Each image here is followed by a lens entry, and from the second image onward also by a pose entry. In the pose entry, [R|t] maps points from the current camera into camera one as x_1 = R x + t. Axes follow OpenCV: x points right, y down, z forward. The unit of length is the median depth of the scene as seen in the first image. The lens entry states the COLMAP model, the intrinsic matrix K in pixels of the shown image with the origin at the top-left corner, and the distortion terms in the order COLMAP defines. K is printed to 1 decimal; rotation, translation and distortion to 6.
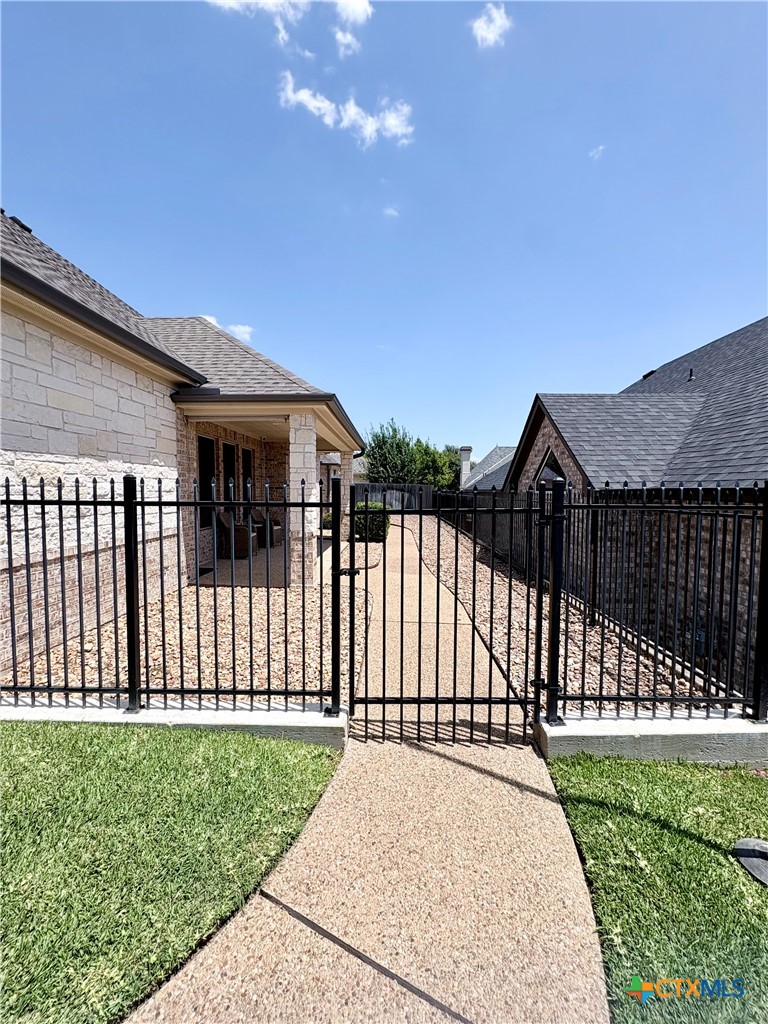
lens RADIAL K [[401.7, 0, 384.0], [0, 401.7, 512.0], [0, 0, 1]] dist [-0.031485, -0.000115]
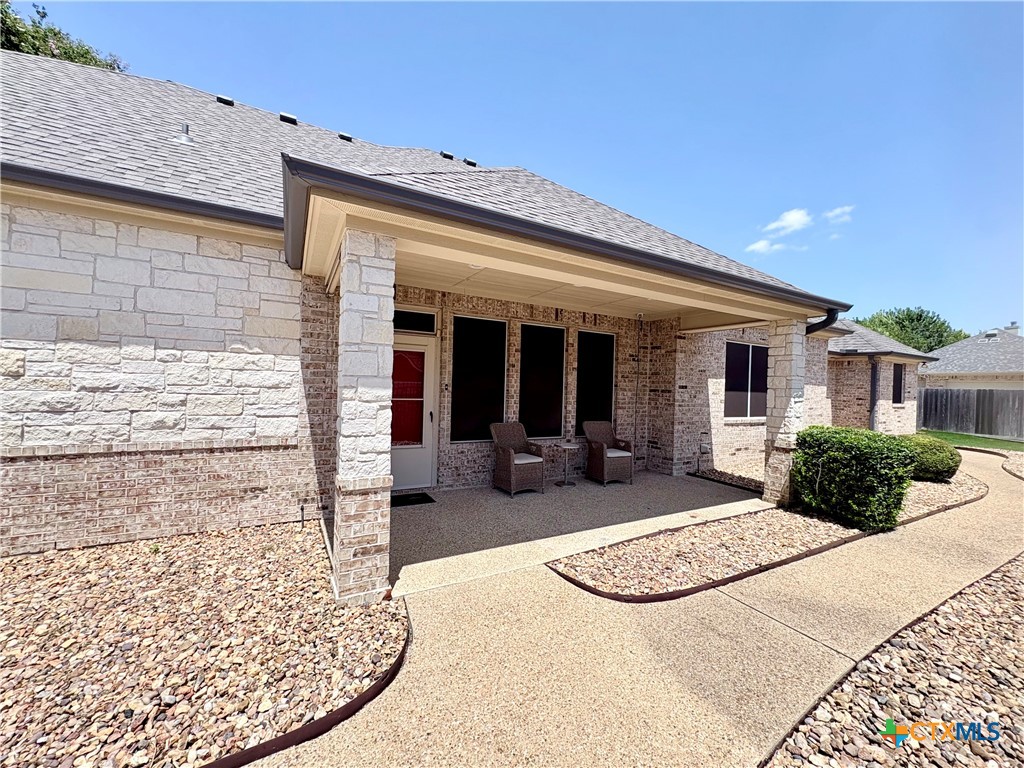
lens RADIAL K [[401.7, 0, 512.0], [0, 401.7, 384.0], [0, 0, 1]] dist [-0.031485, -0.000115]
pose [[0.516668, -0.005546, -0.856168, 0.359228], [-0.067944, 0.996560, -0.047457, -0.057126], [0.853486, 0.082691, 0.514514, 1.084837]]
